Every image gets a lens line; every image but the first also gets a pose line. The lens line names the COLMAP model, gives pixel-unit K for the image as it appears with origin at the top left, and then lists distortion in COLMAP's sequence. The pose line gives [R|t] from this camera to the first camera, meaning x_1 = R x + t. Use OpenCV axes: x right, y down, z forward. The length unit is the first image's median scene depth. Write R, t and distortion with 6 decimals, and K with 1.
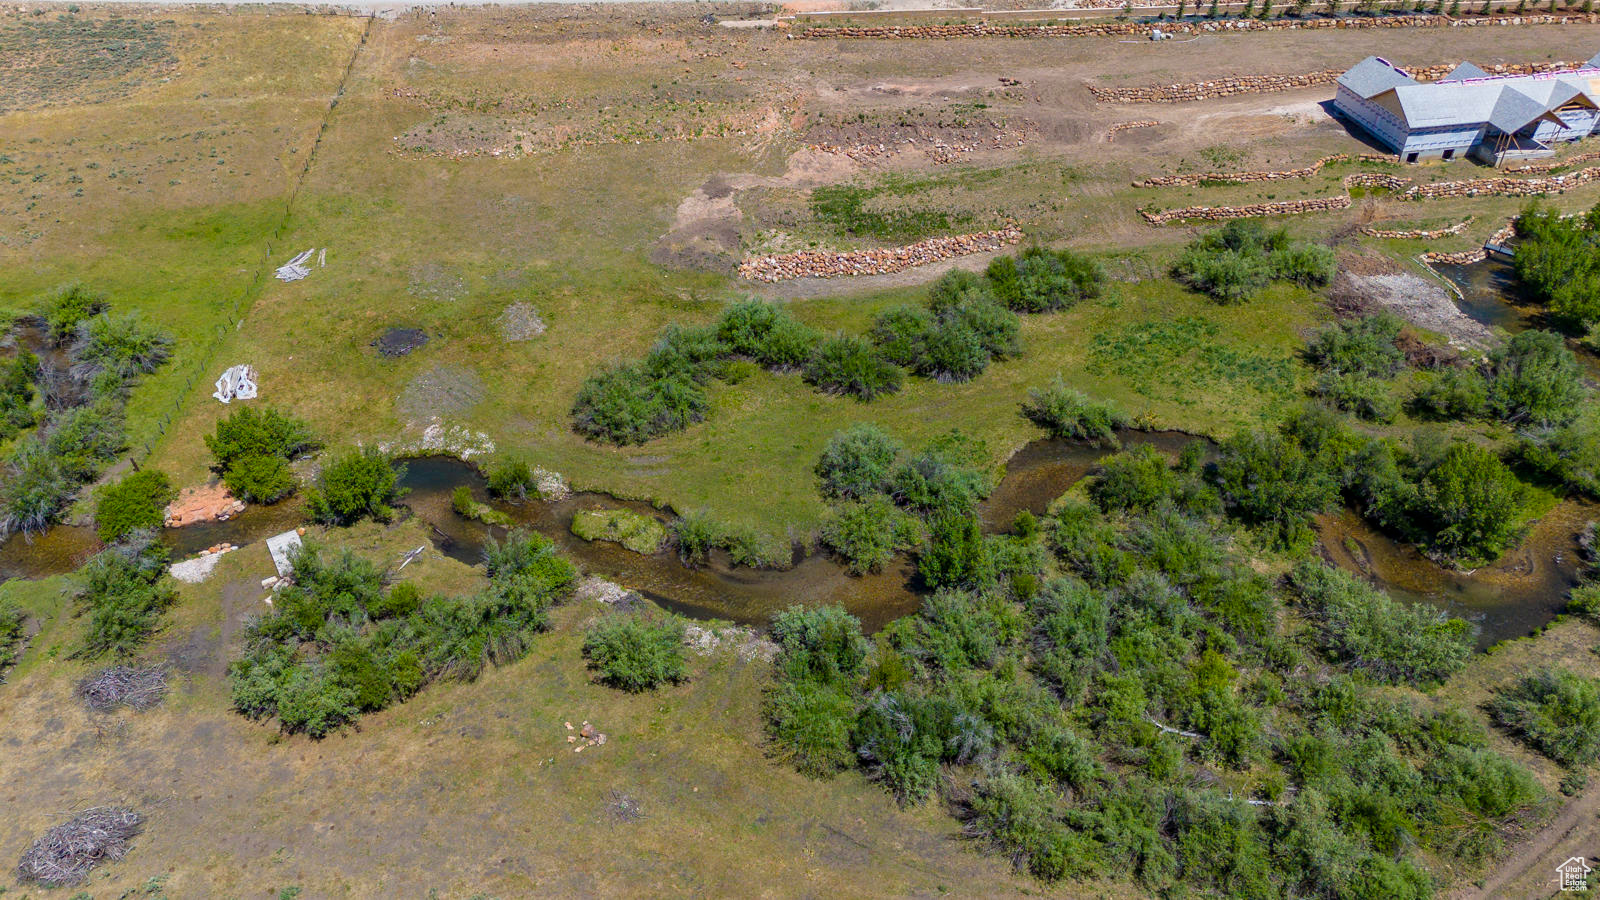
lens RADIAL K [[1186.1, 0, 803.6], [0, 1186.1, 458.0], [0, 0, 1]] dist [0.066369, -0.049843]
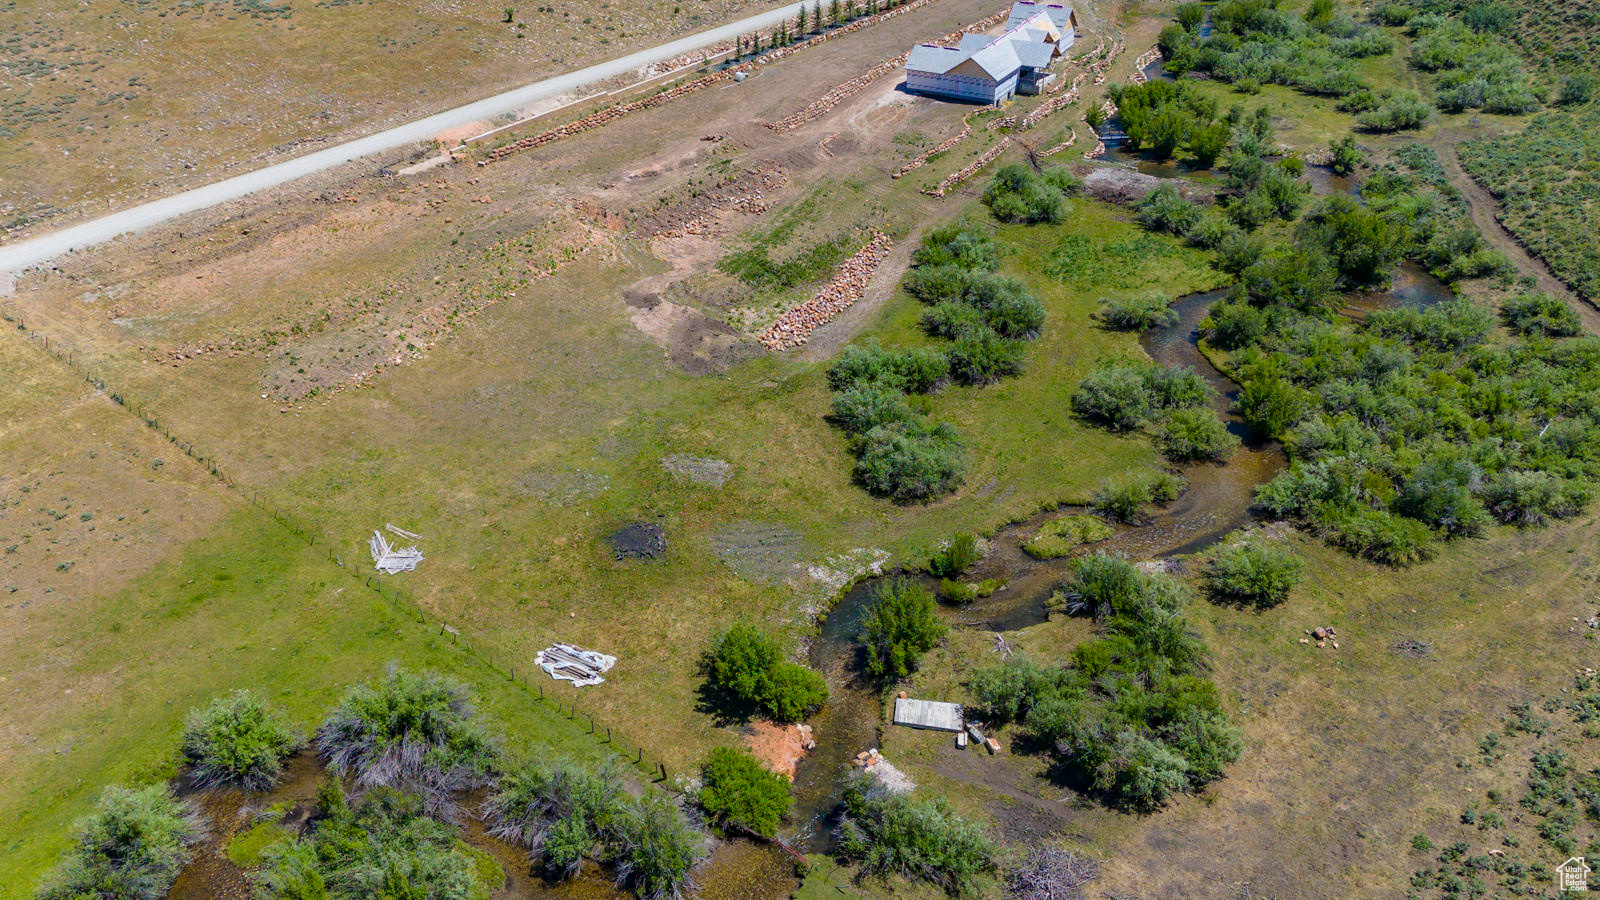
lens RADIAL K [[1186.1, 0, 803.6], [0, 1186.1, 458.0], [0, 0, 1]] dist [0.066369, -0.049843]
pose [[0.649462, -0.429709, 0.627335, -0.660006], [0.475112, 0.873465, 0.106433, -0.157406], [-0.593691, 0.228930, 0.771442, 0.209958]]
